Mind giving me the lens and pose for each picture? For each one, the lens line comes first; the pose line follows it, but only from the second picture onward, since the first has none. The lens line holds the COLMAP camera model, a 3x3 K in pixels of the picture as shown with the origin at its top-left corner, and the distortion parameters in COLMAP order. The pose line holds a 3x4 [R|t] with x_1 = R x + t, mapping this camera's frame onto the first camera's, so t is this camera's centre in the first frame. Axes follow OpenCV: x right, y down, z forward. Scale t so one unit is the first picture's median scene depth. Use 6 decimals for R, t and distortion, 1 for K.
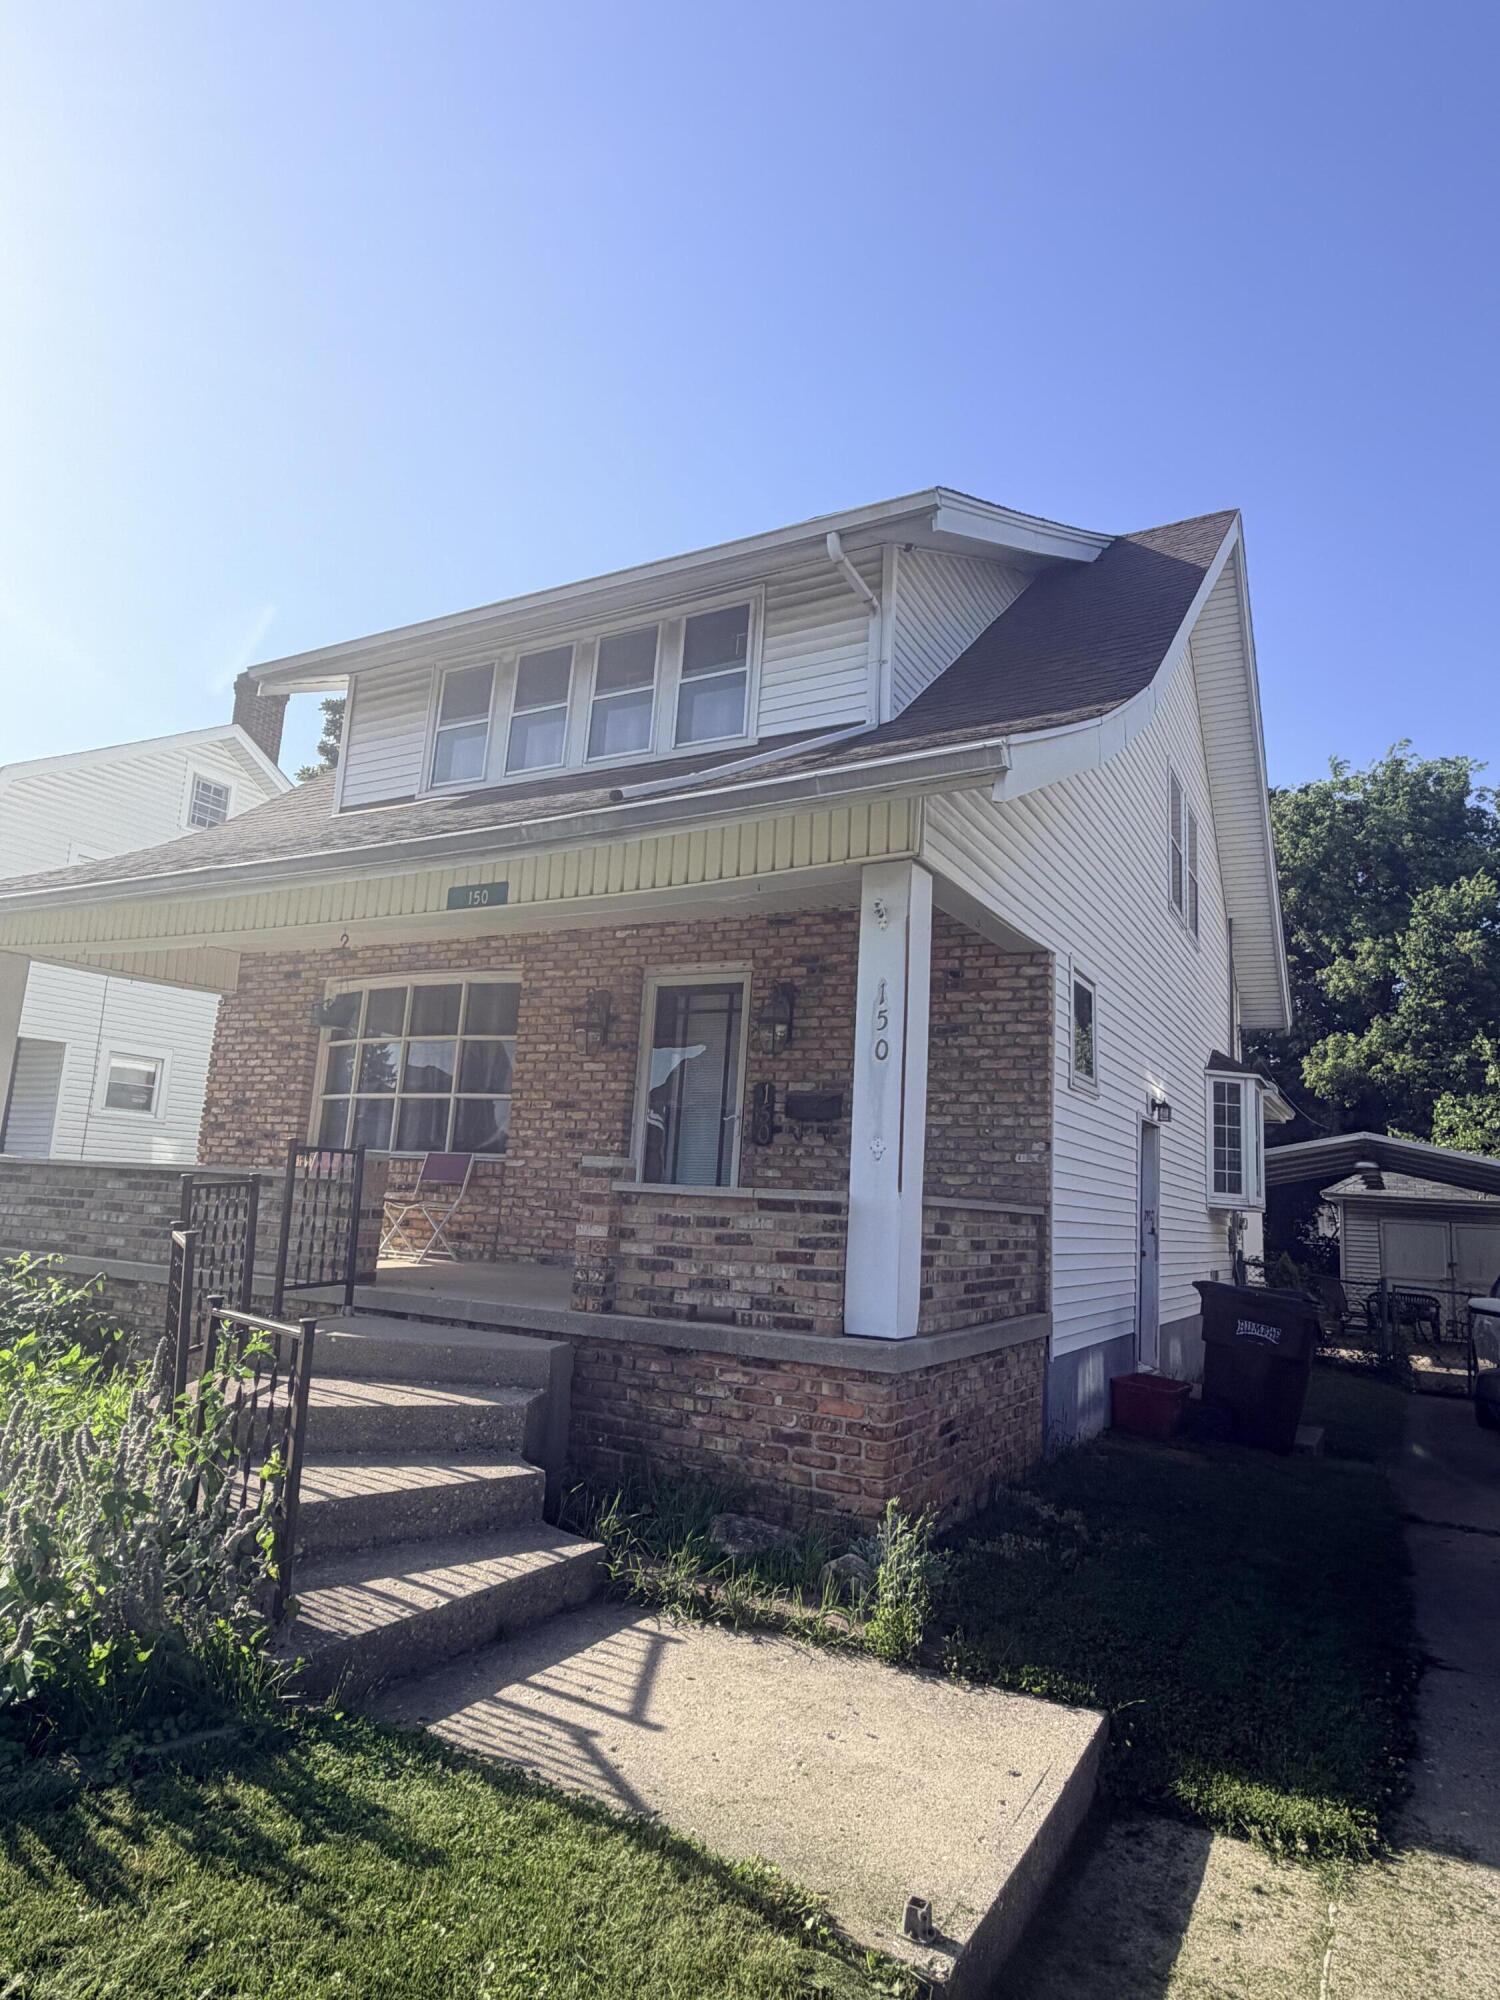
lens RADIAL K [[1174.0, 0, 756.2], [0, 1174.0, 1004.7], [0, 0, 1]] dist [-0.000084, 0.000175]
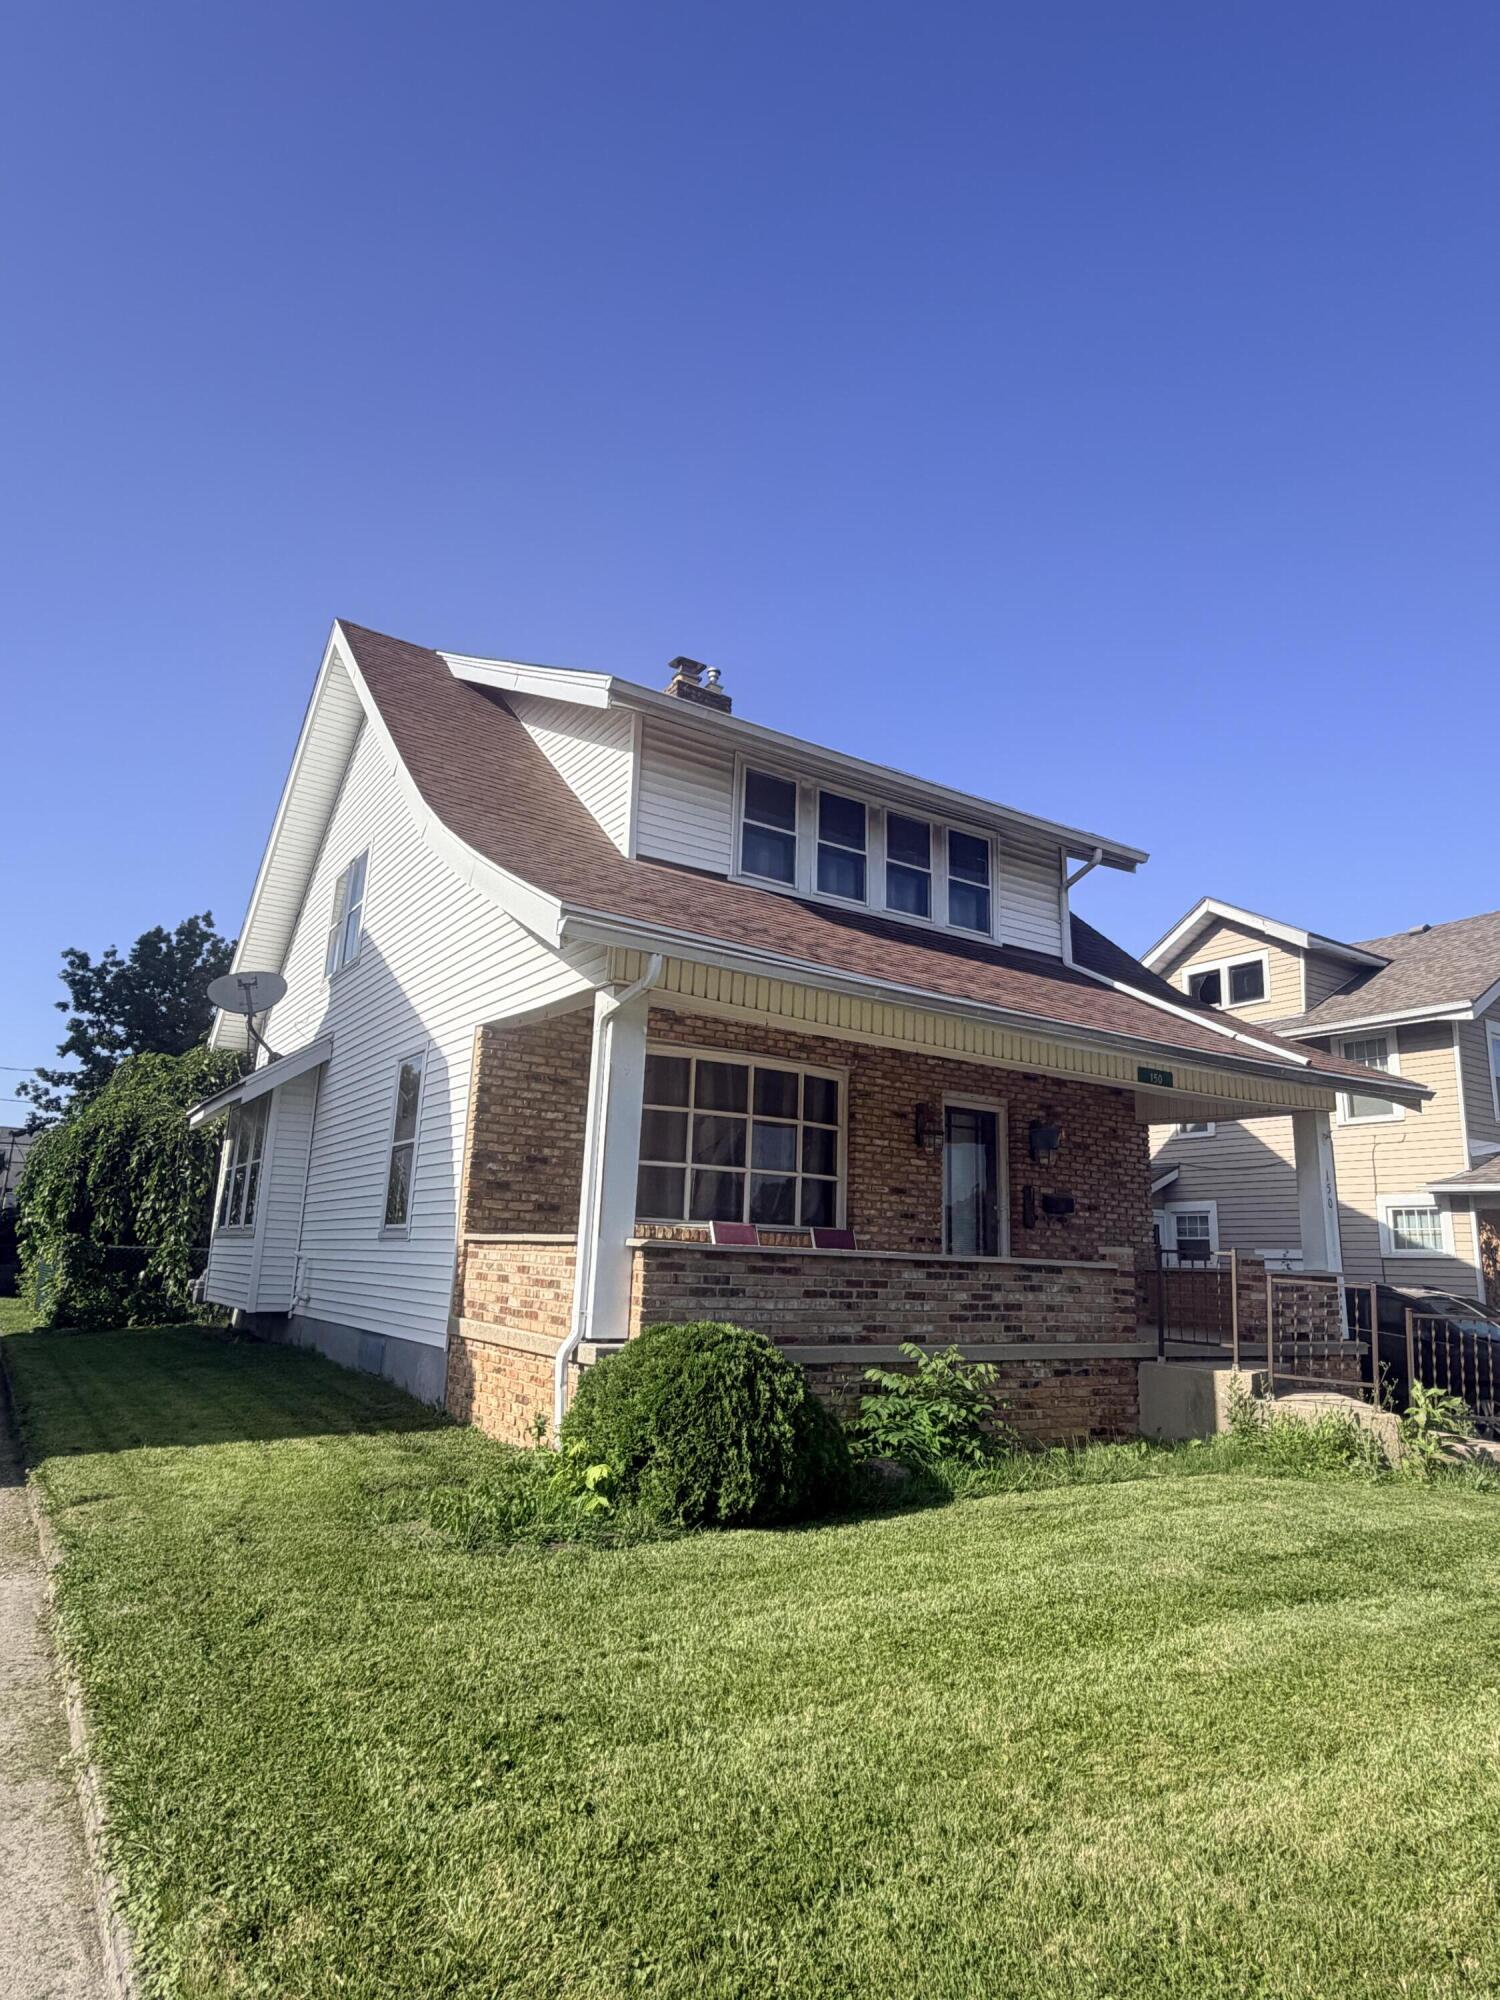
lens RADIAL K [[1174.0, 0, 755.8], [0, 1174.0, 996.8], [0, 0, 1]] dist [-0.000084, 0.000175]
pose [[0.470560, 0.161206, 0.867517, -1.454588], [-0.162118, 0.982228, -0.094585, 0.026269], [-0.867347, -0.096133, 0.488331, 0.574484]]
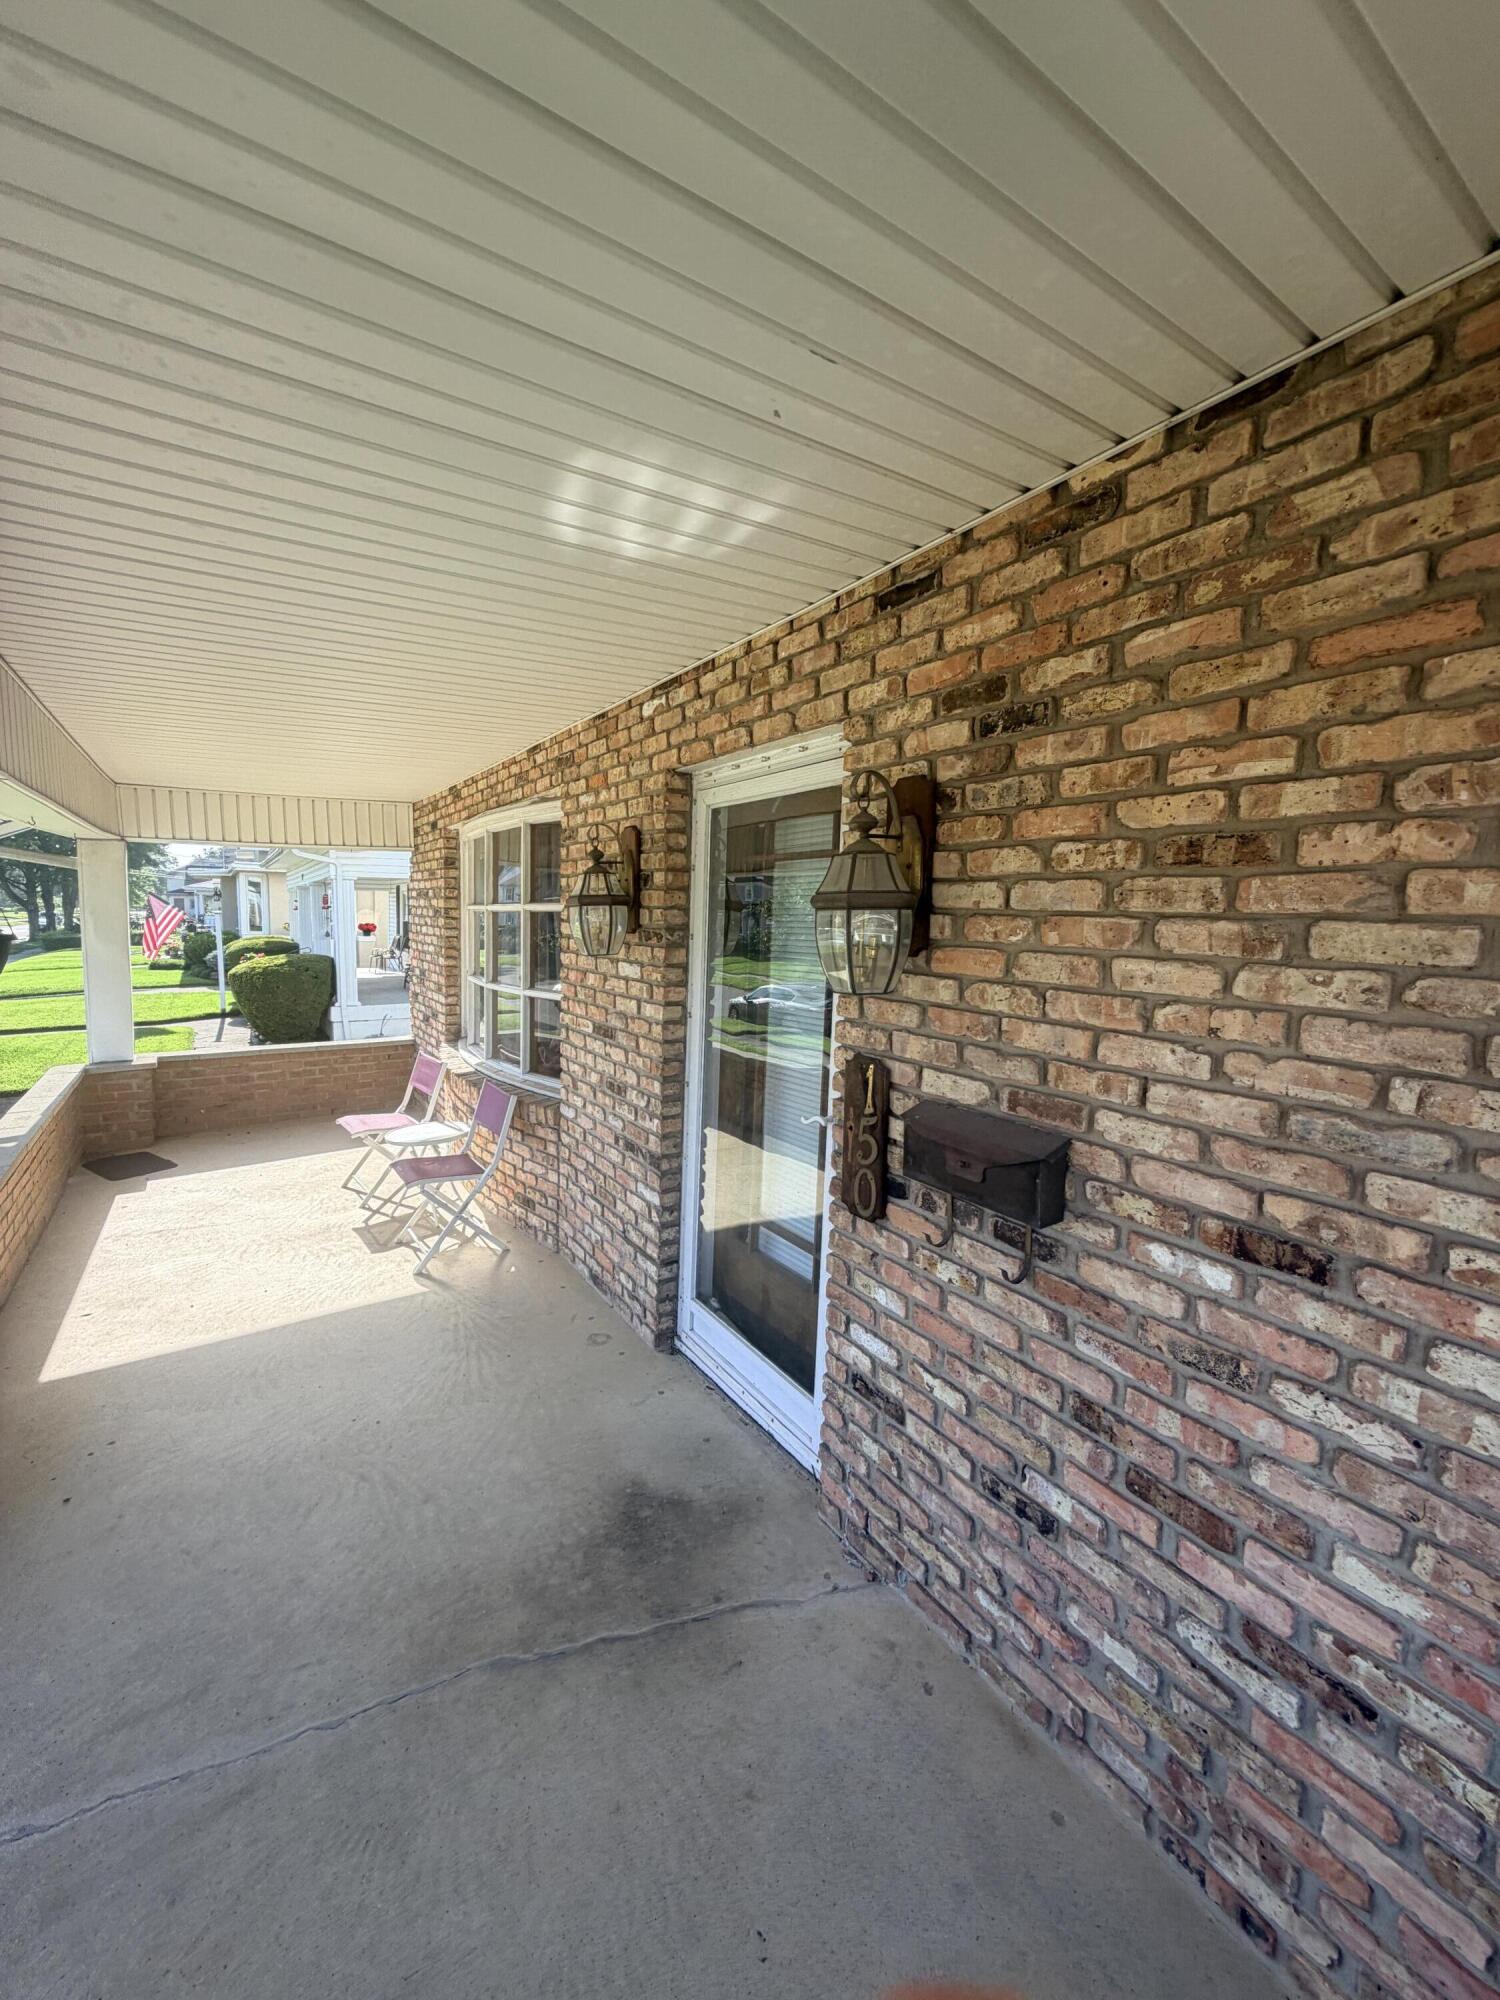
lens RADIAL K [[793.7, 0, 753.4], [0, 793.7, 995.1], [0, 0, 1]] dist [0.002560, -0.000419]
pose [[0.889597, 0.009691, -0.456644, 0.087613], [0.102945, 0.969795, 0.221131, -0.012554], [0.444994, -0.243727, 0.861729, 0.746236]]
